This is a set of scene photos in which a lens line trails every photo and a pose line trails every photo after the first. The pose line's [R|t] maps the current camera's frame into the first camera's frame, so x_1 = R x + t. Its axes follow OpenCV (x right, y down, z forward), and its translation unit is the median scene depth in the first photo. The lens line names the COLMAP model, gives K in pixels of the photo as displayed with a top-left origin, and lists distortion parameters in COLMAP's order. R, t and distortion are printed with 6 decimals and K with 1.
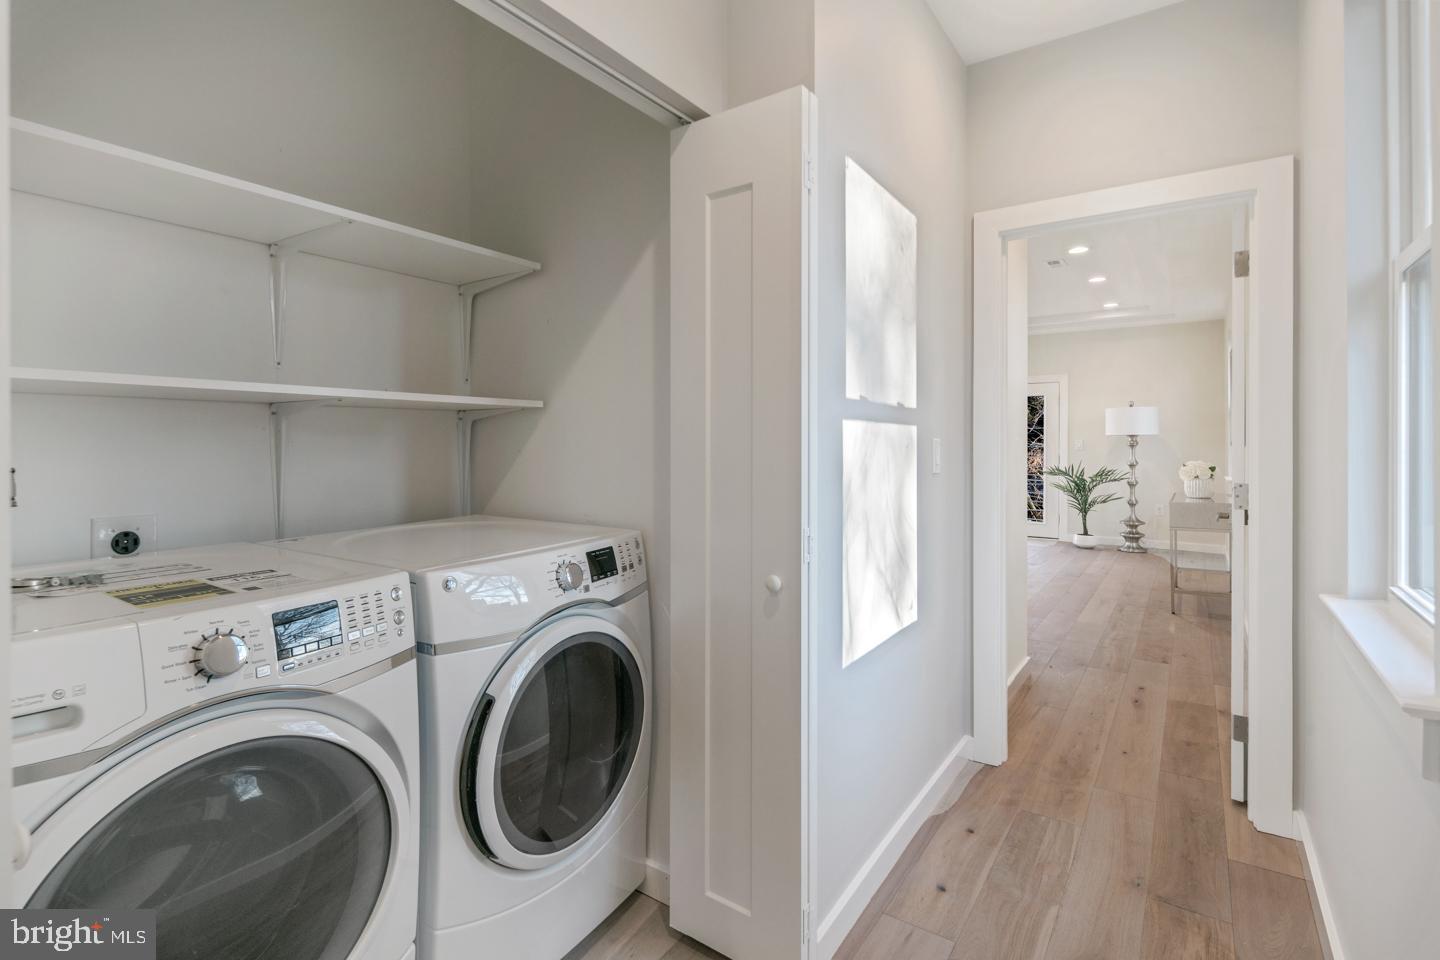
lens RADIAL K [[708.3, 0, 723.9], [0, 708.3, 444.6], [0, 0, 1]] dist [-0.001419, 0.000024]
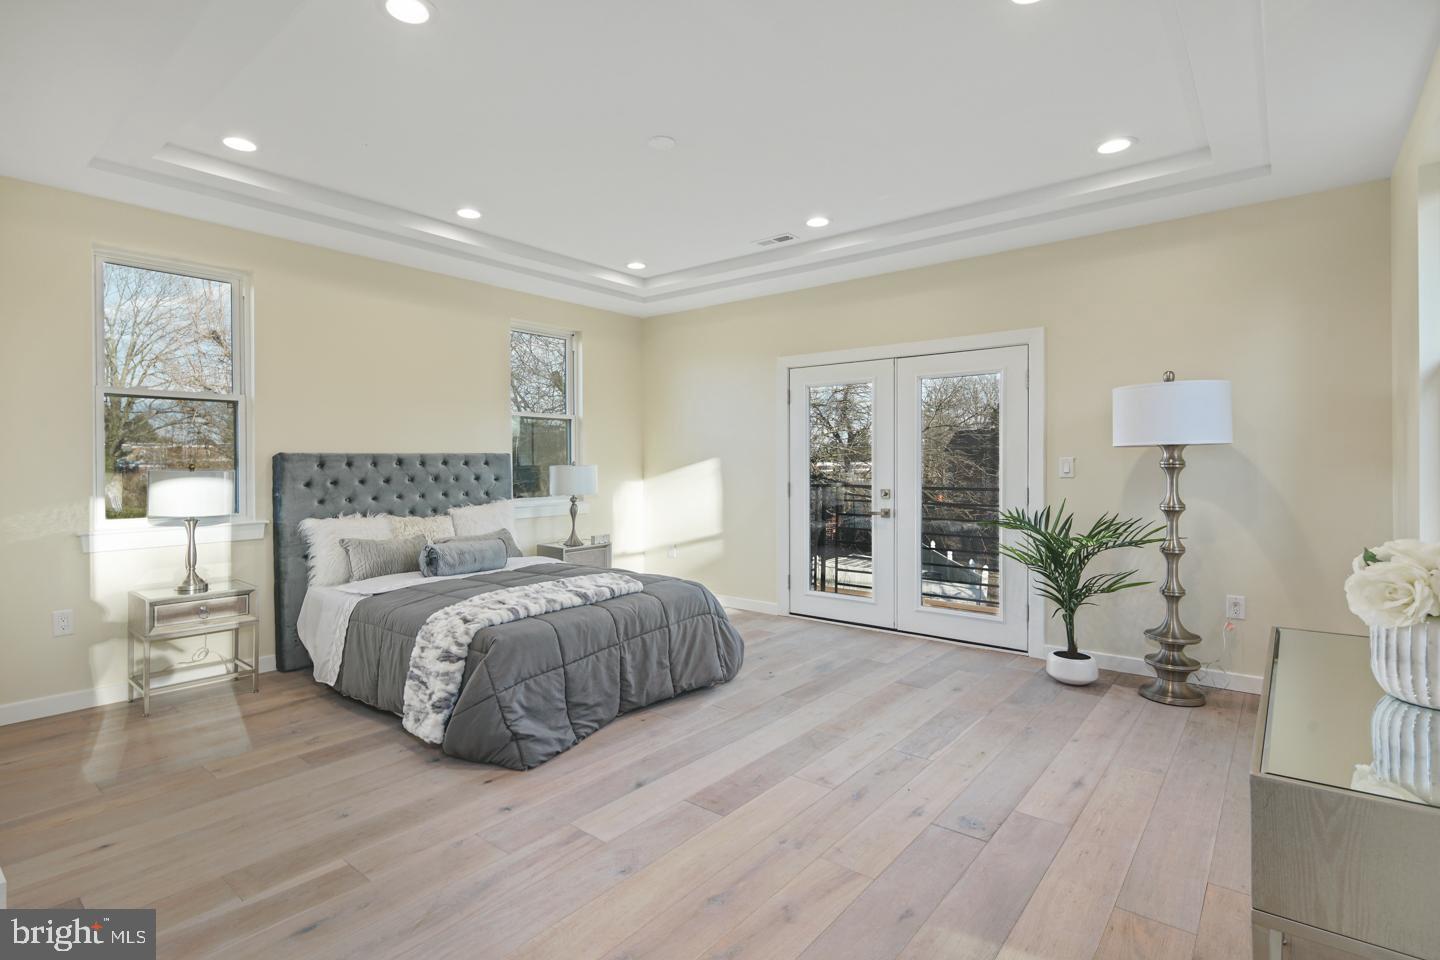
lens RADIAL K [[708.3, 0, 720.7], [0, 708.3, 471.8], [0, 0, 1]] dist [-0.001419, 0.000024]
pose [[0.995920, -0.006356, -0.090020, 0.327086], [0.007052, 0.999948, 0.007418, -0.001980], [0.089968, -0.008022, 0.995912, 0.517564]]
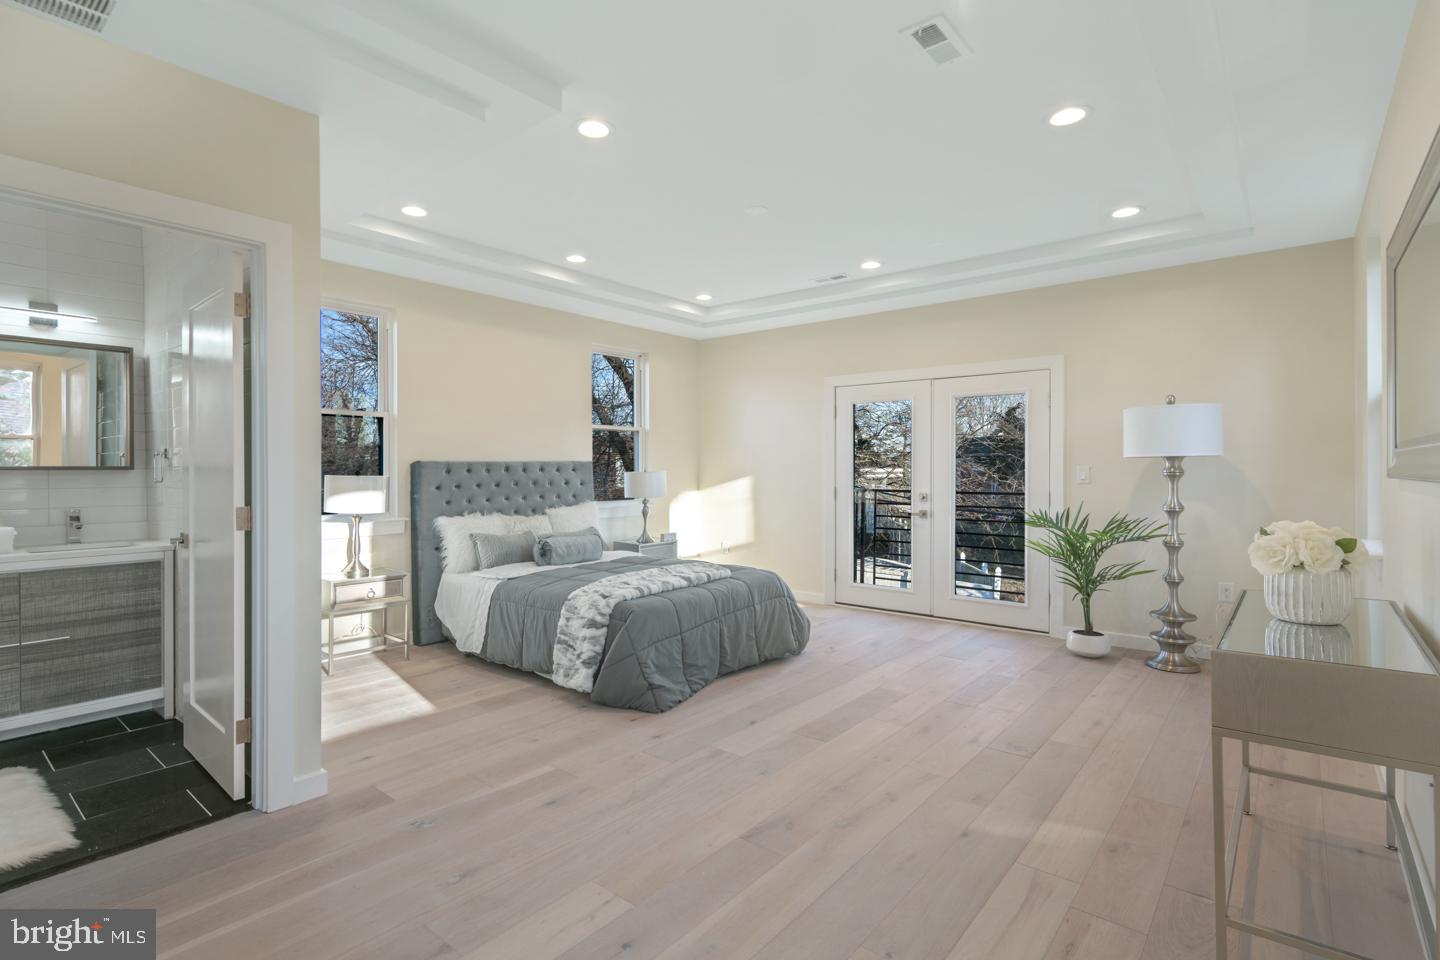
lens RADIAL K [[708.3, 0, 718.1], [0, 708.3, 476.9], [0, 0, 1]] dist [-0.001419, 0.000024]
pose [[0.995160, -0.004303, -0.098172, 0.278932], [0.004934, 0.999969, 0.006189, -0.003040], [0.098142, -0.006643, 0.995150, 0.418112]]
